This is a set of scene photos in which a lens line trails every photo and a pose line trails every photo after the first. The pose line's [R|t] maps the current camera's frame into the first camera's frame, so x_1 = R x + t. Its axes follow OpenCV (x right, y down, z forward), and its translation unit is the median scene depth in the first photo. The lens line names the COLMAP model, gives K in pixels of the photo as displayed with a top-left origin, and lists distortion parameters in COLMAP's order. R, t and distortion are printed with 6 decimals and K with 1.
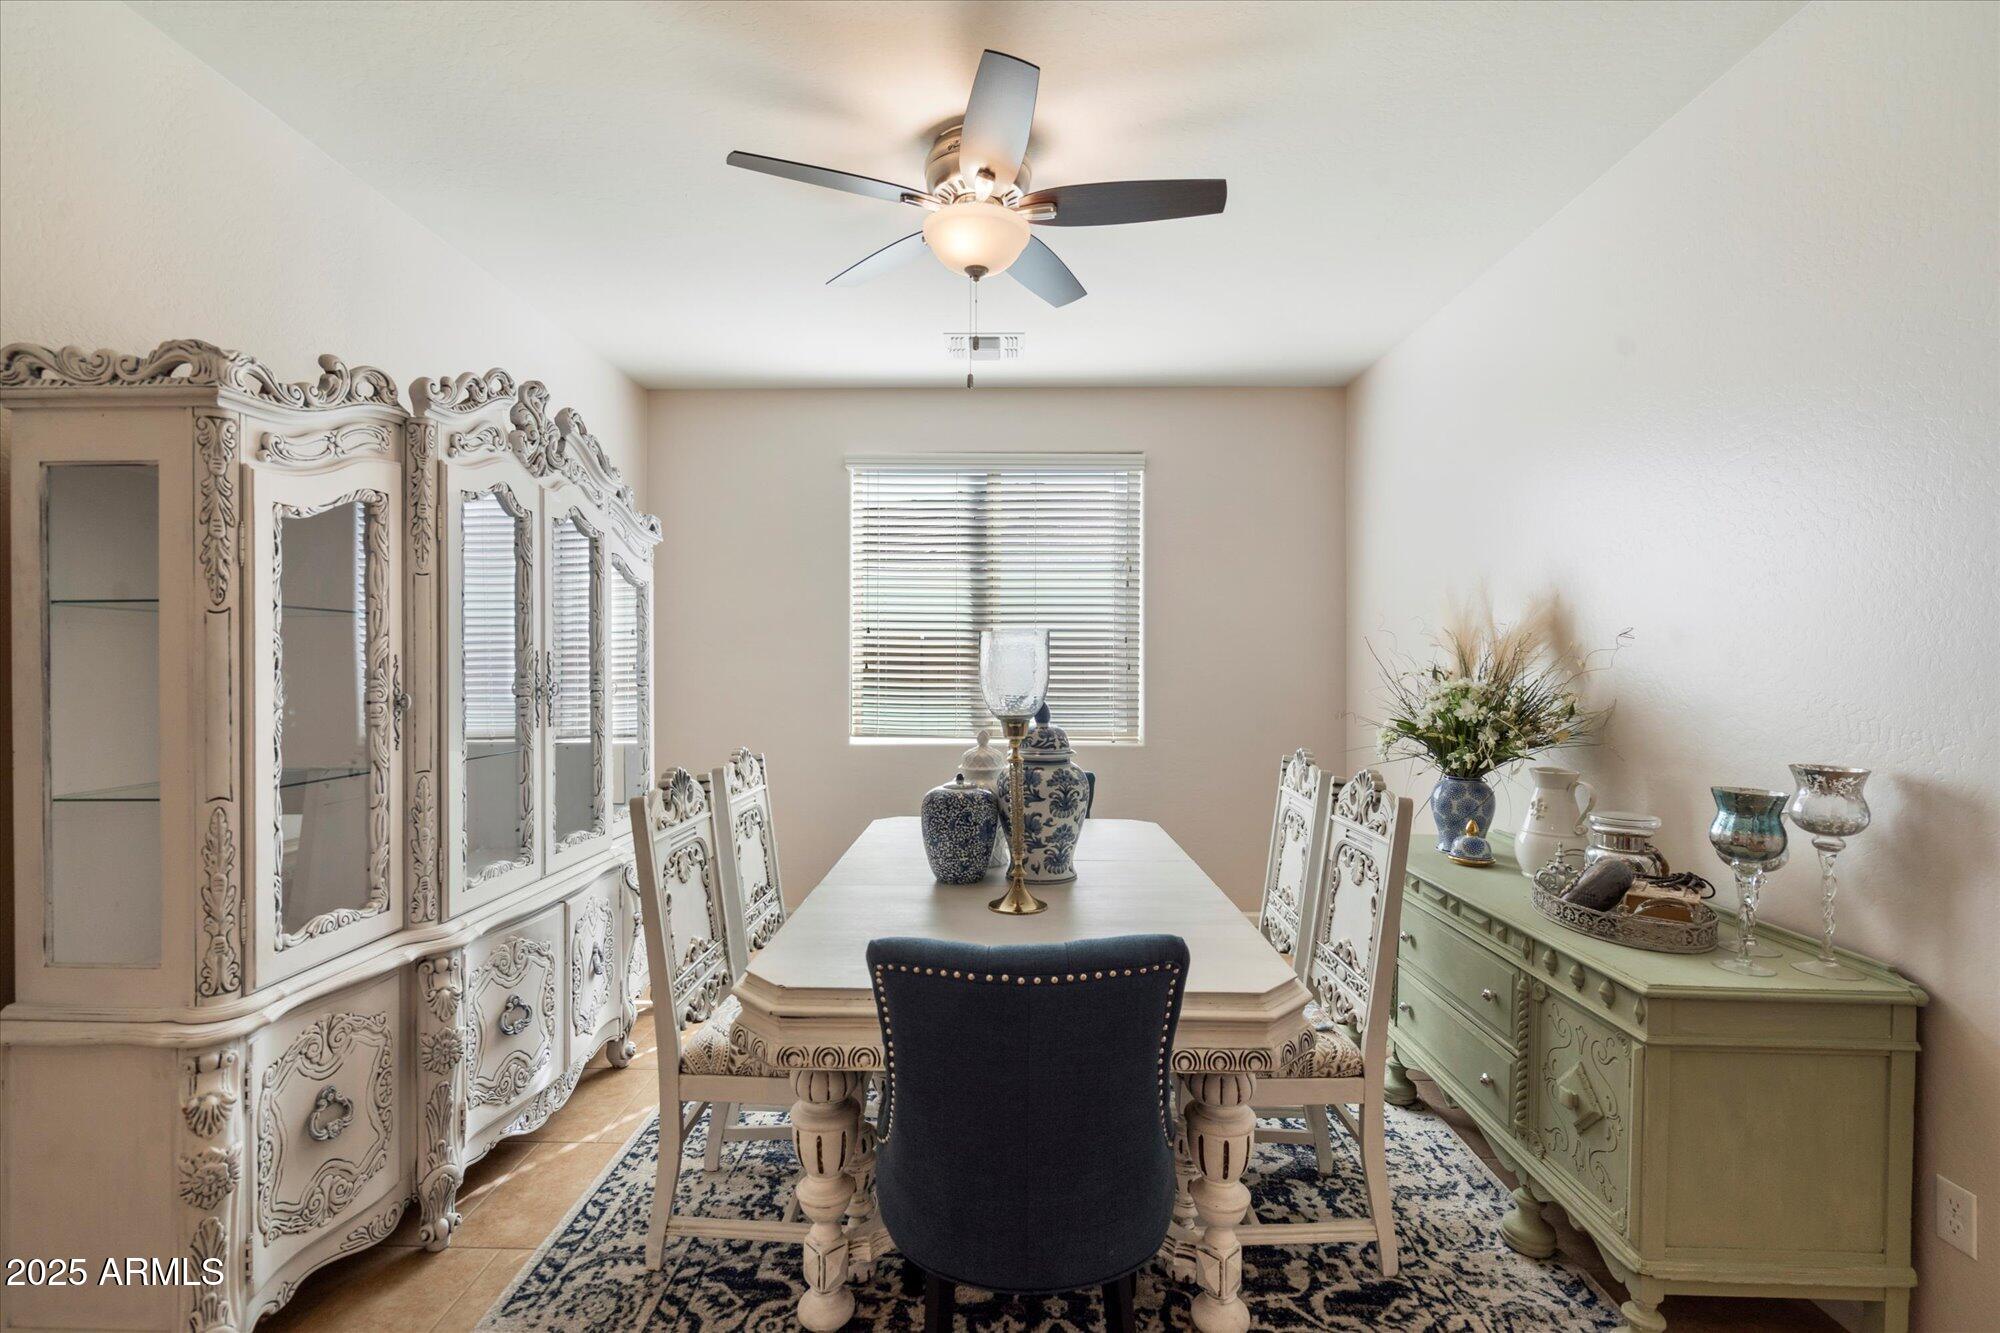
lens RADIAL K [[894.3, 0, 999.6], [0, 894.3, 661.5], [0, 0, 1]] dist [-0.004302, 0.002975]
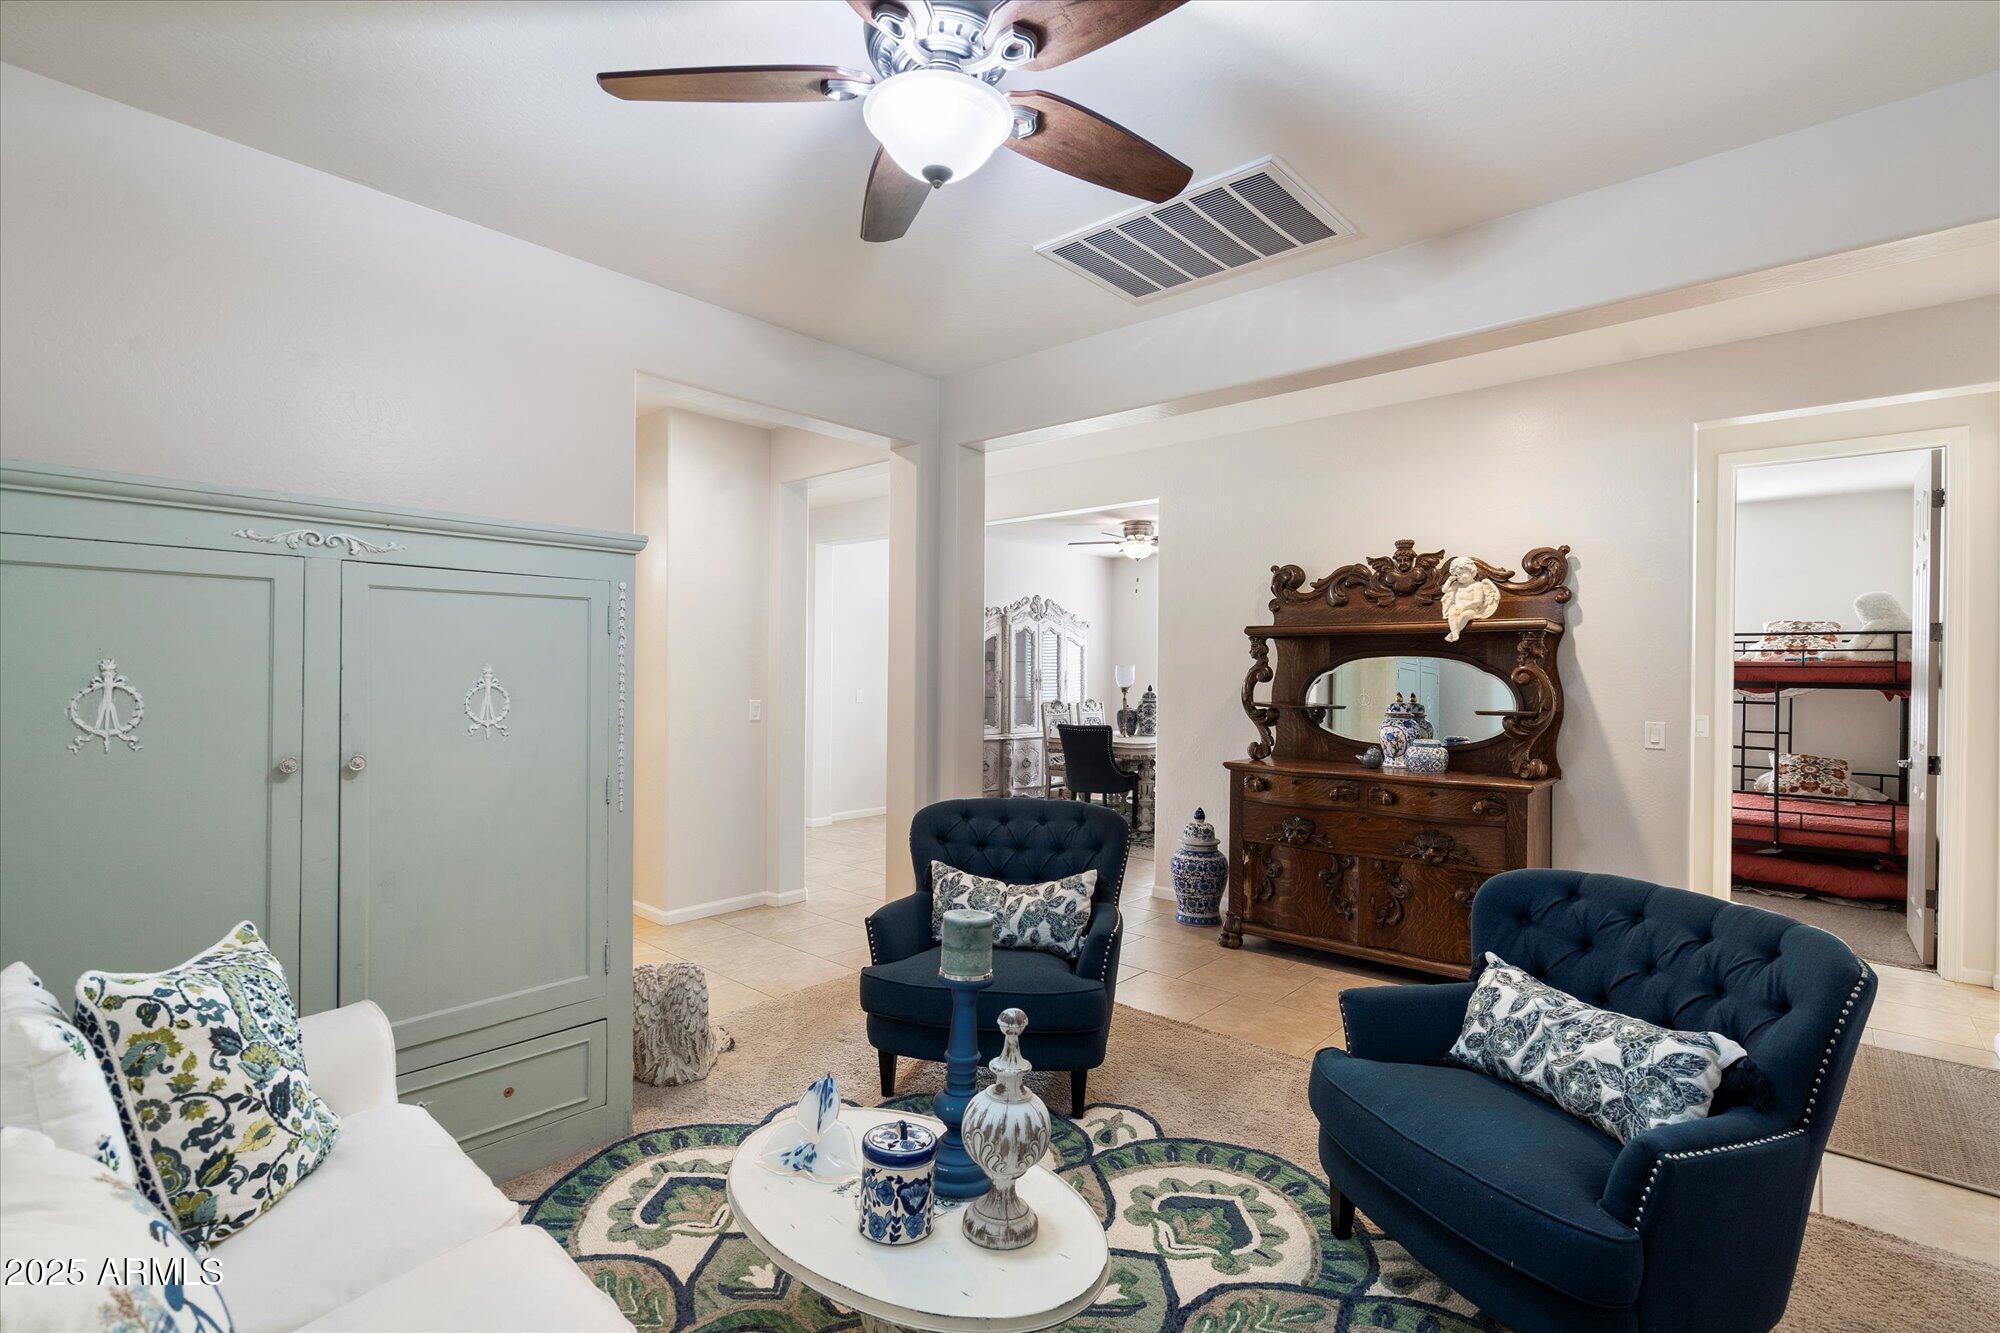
lens RADIAL K [[894.3, 0, 1002.8], [0, 894.3, 671.3], [0, 0, 1]] dist [-0.004302, 0.002975]
pose [[0.757987, 0.003584, -0.652260, 2.105227], [-0.002404, 0.999993, 0.002700, -0.018837], [0.652265, -0.000479, 0.757991, -2.221593]]
